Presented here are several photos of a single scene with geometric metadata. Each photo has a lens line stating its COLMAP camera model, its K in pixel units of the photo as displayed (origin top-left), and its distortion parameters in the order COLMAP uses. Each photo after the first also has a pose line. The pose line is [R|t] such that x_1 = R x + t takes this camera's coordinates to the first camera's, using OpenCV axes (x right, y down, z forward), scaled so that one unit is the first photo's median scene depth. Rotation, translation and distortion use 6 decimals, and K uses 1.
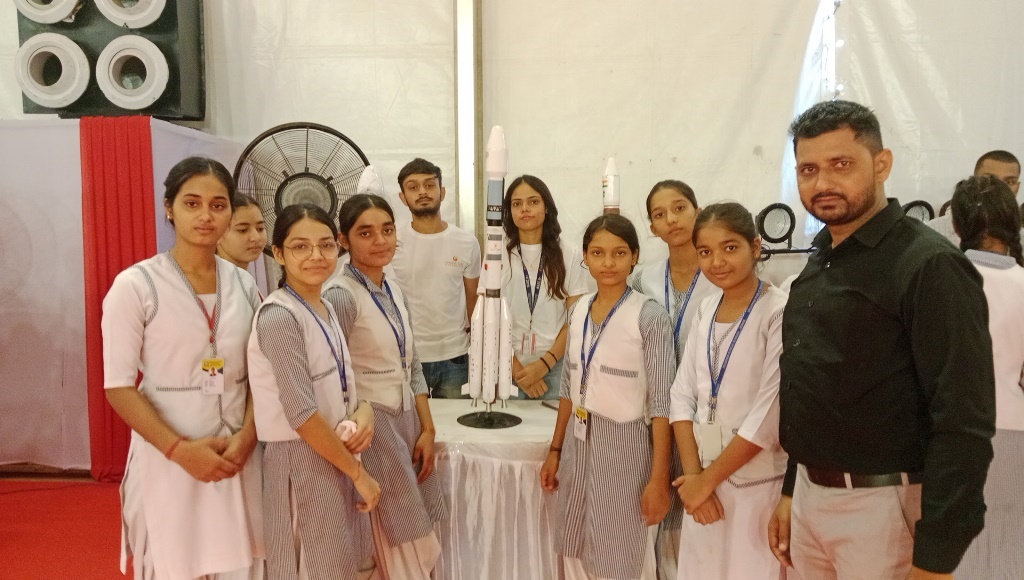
lens RADIAL K [[781.8, 0, 512.0], [0, 781.8, 290.0], [0, 0, 1]] dist [0.069637, -0.138304]
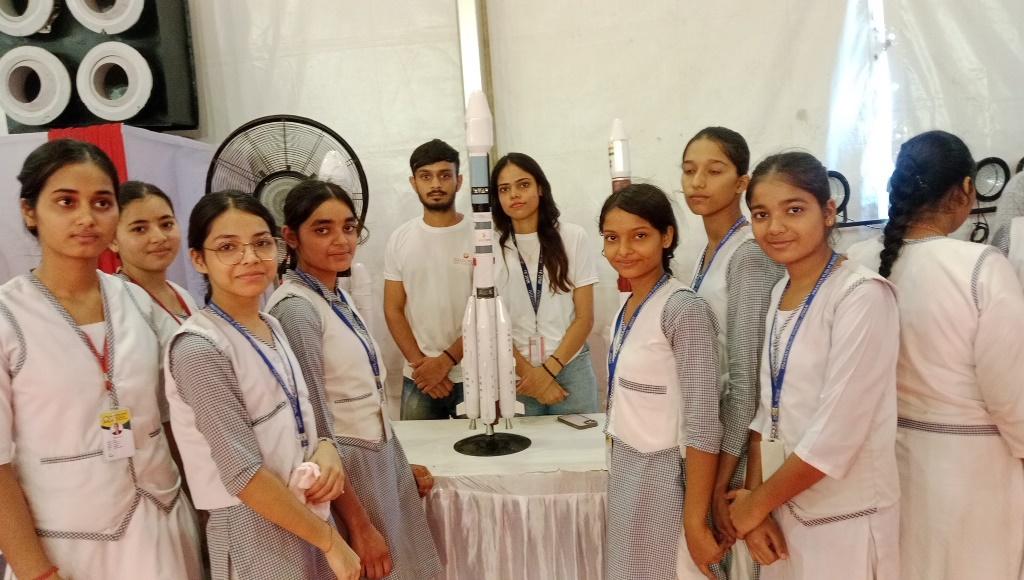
lens RADIAL K [[781.8, 0, 512.0], [0, 781.8, 290.0], [0, 0, 1]] dist [0.069637, -0.138304]
pose [[0.996129, -0.061596, -0.062709, 0.055044], [0.061504, 0.998101, -0.003393, 0.005713], [0.062799, -0.000477, 0.998026, 0.165658]]
